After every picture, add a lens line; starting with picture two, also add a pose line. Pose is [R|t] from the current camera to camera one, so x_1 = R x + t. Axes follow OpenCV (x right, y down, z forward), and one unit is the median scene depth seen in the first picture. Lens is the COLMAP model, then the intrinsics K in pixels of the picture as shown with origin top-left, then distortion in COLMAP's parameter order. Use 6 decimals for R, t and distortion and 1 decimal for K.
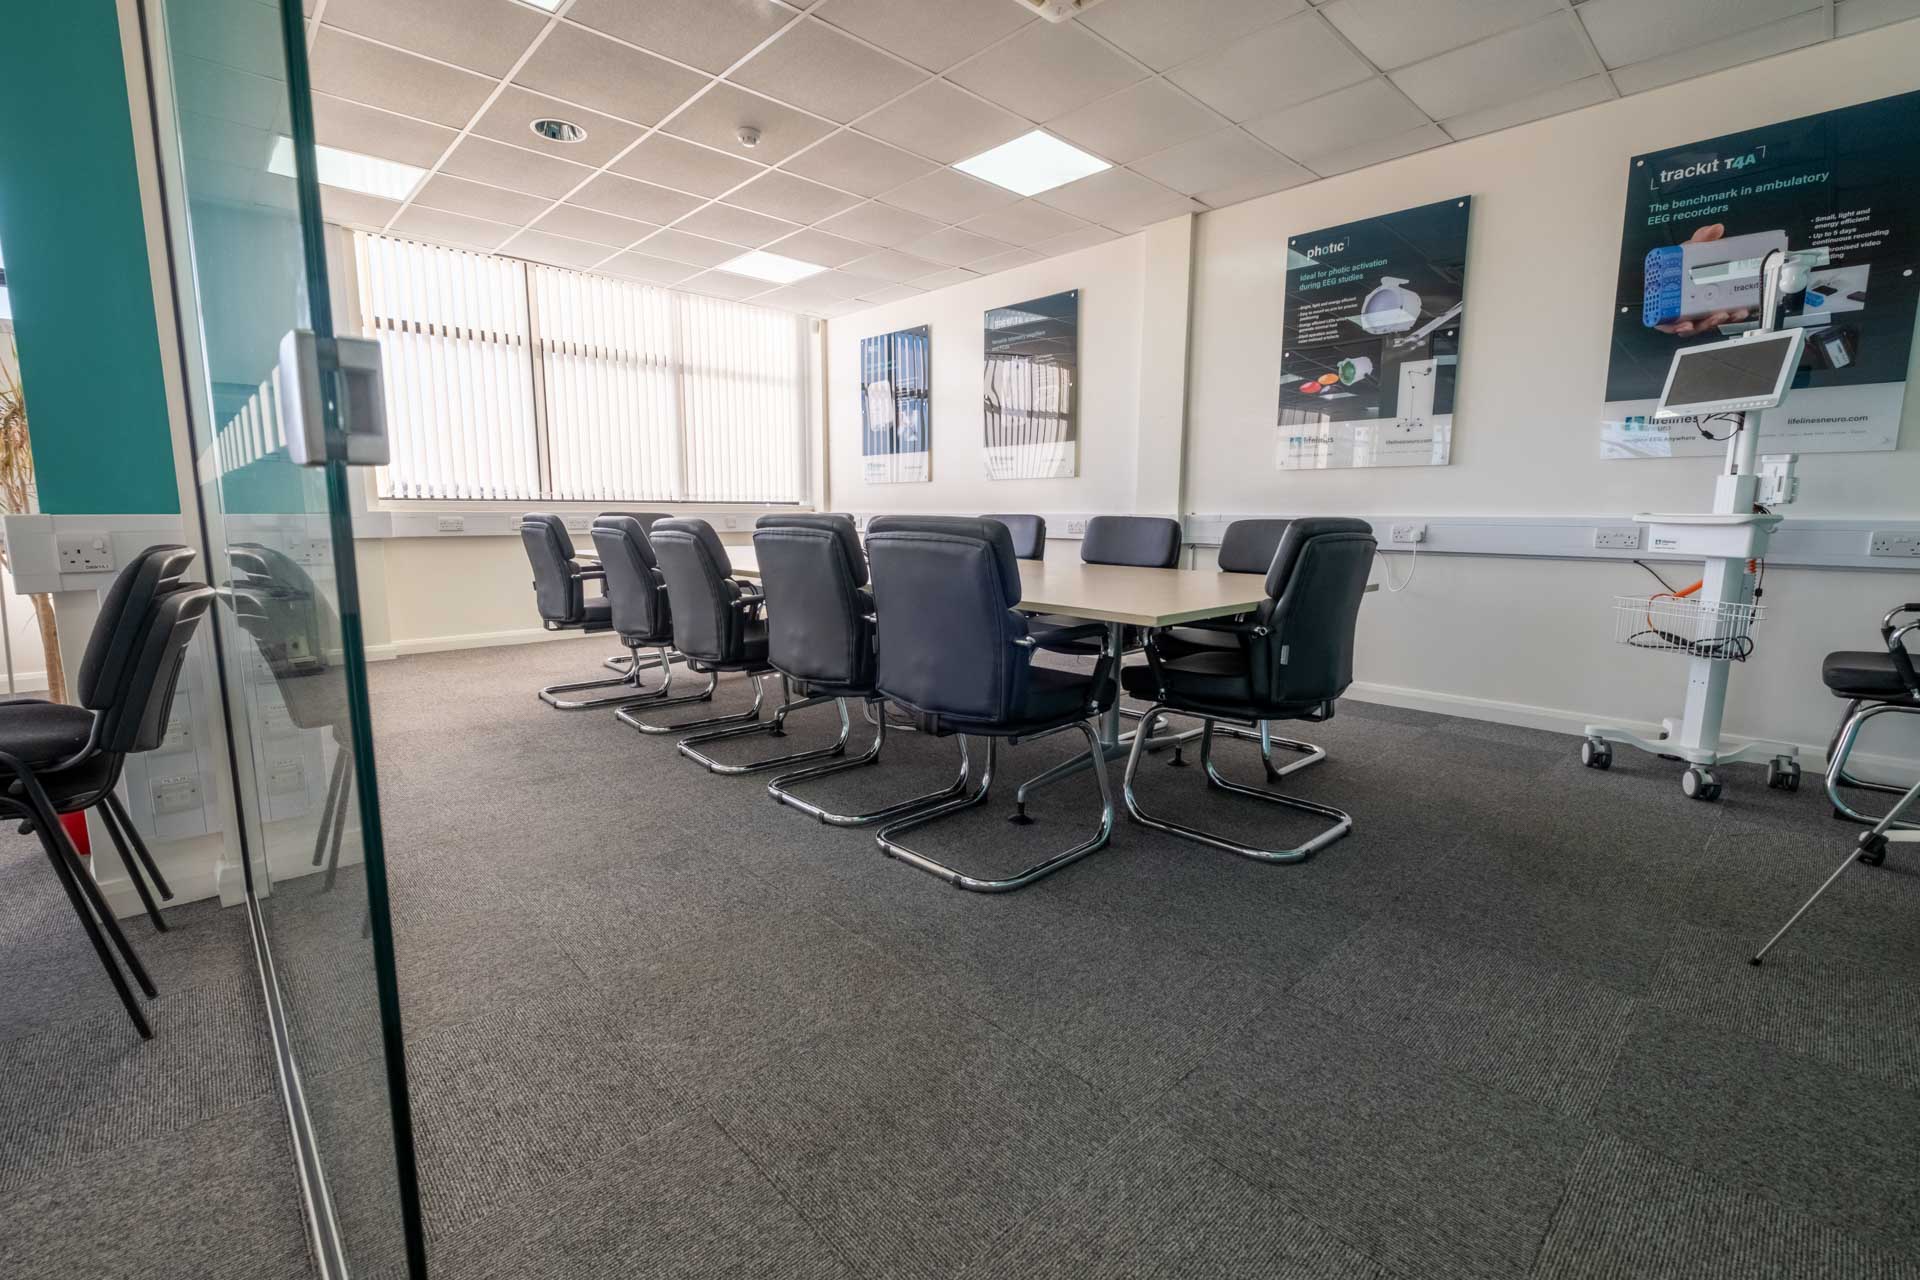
lens RADIAL K [[832.7, 0, 962.4], [0, 832.7, 628.3], [0, 0, 1]] dist [0.003172, -0.004333]
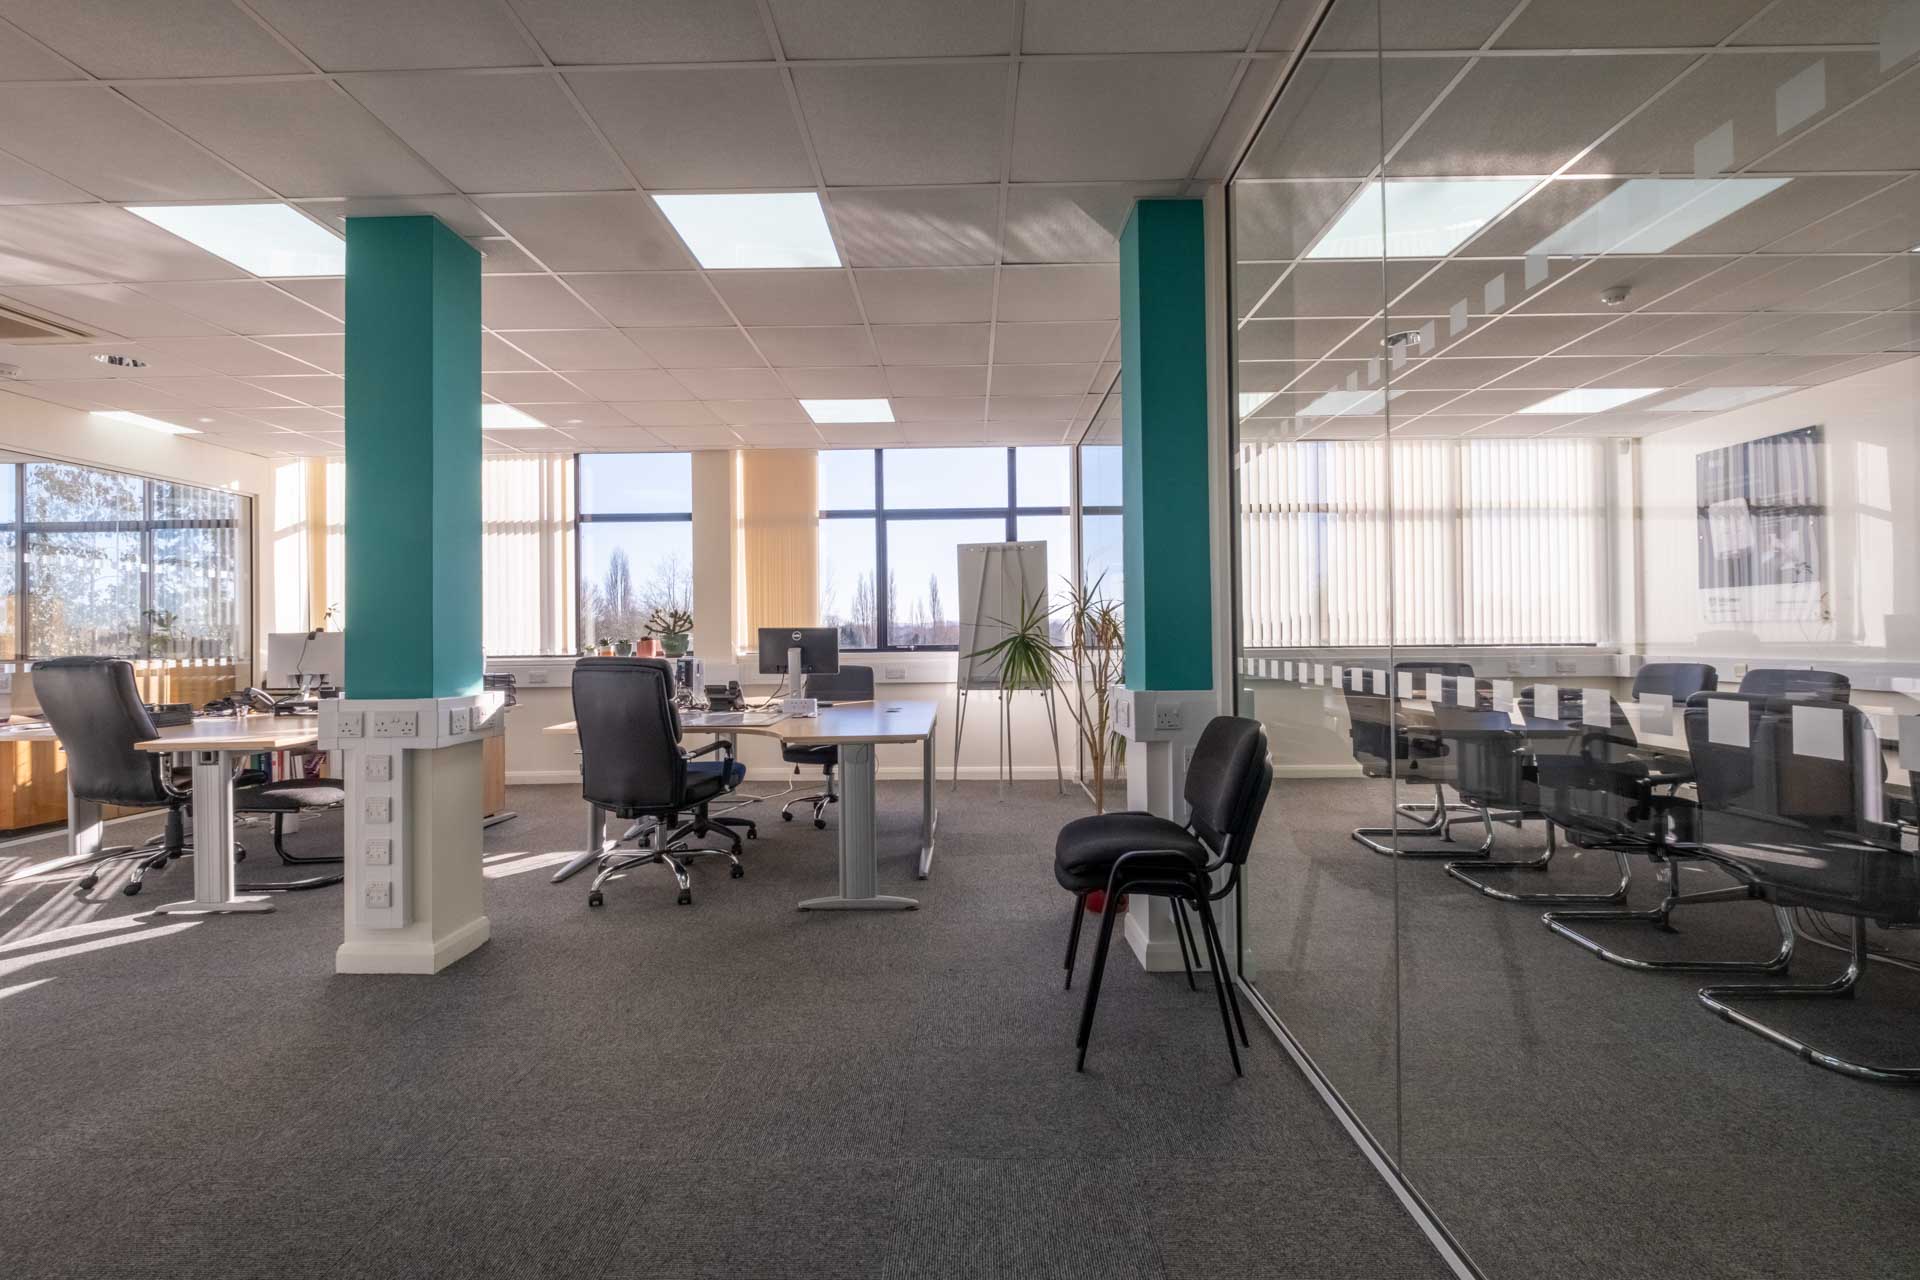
lens RADIAL K [[832.7, 0, 960.8], [0, 832.7, 626.4], [0, 0, 1]] dist [0.003172, -0.004333]
pose [[0.713592, -0.020554, -0.700260, -0.131372], [-0.085794, 0.989482, -0.116470, -0.022455], [0.695289, 0.143190, 0.704322, -0.180595]]
